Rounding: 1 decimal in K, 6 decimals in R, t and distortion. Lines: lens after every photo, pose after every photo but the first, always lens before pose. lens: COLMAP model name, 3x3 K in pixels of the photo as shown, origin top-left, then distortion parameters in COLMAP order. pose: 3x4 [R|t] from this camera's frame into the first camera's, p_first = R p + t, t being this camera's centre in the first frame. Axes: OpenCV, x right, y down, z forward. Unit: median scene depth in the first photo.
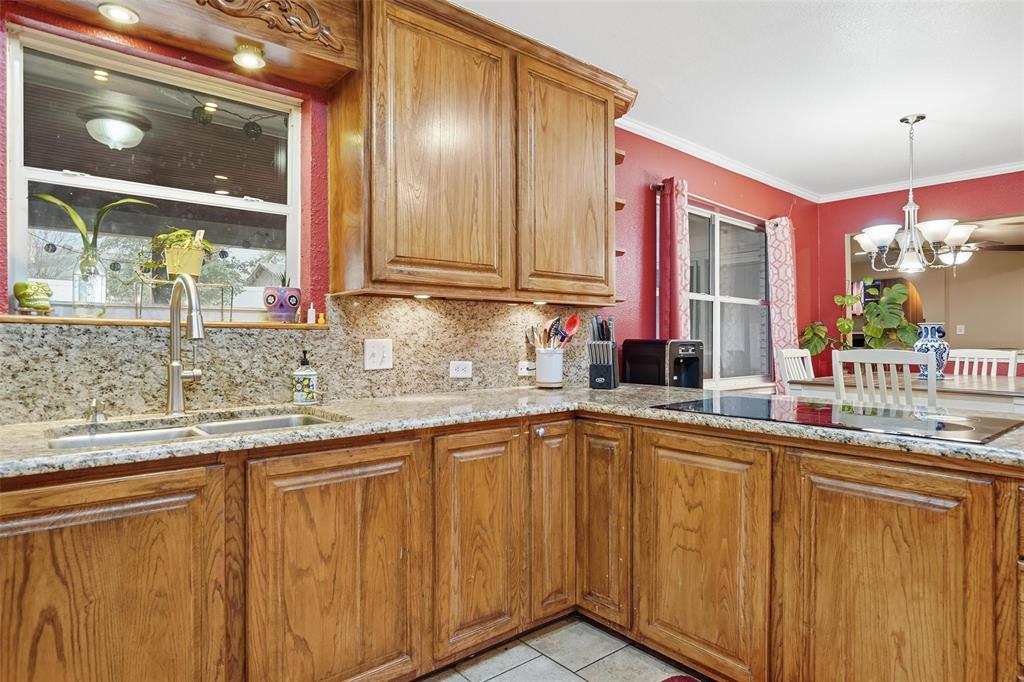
lens RADIAL K [[587.2, 0, 511.0], [0, 587.2, 340.1], [0, 0, 1]] dist [-0.022193, 0.016023]
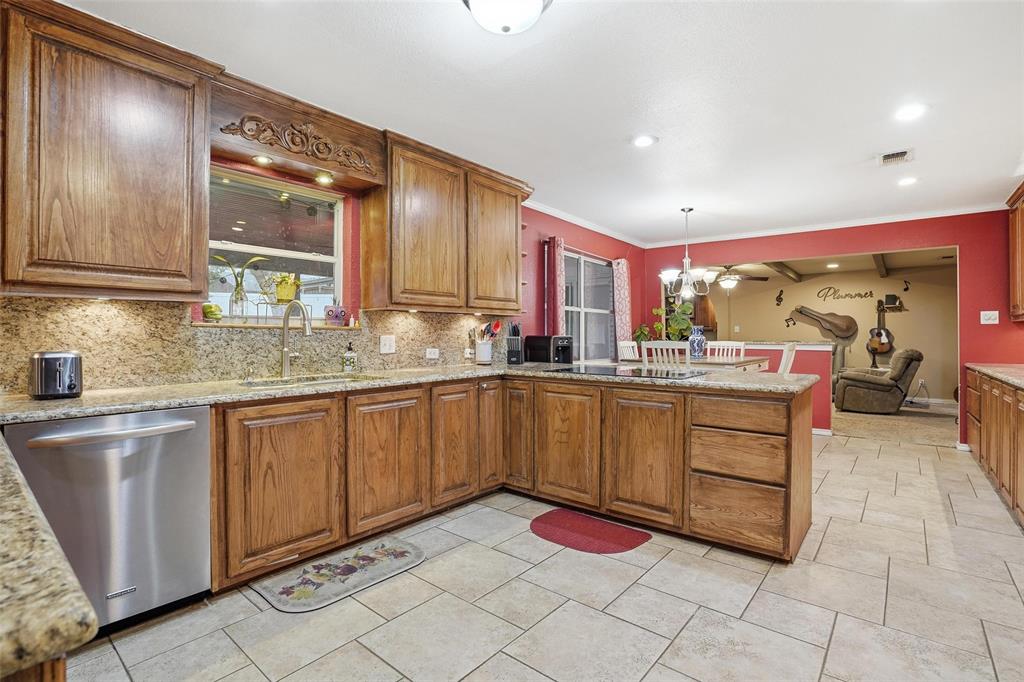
lens RADIAL K [[483.2, 0, 517.7], [0, 483.2, 334.3], [0, 0, 1]] dist [-0.048708, 0.013621]
pose [[0.982150, -0.001468, 0.188093, -0.135337], [0.002431, 0.999985, -0.004888, 0.002246], [-0.188083, 0.005258, 0.982139, -0.516271]]
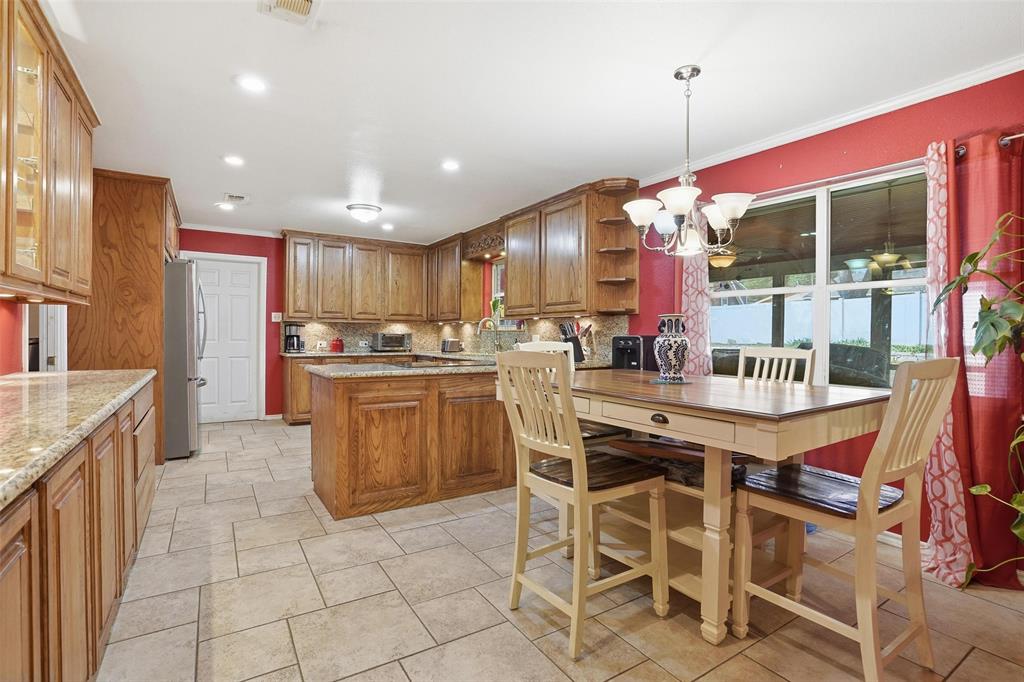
lens RADIAL K [[483.2, 0, 502.5], [0, 483.2, 338.5], [0, 0, 1]] dist [-0.048708, 0.013621]
pose [[-0.144092, 0.003760, -0.989557, 2.257598], [-0.009881, 0.999937, 0.005238, 0.006032], [0.989515, 0.010532, -0.144046, 1.344935]]
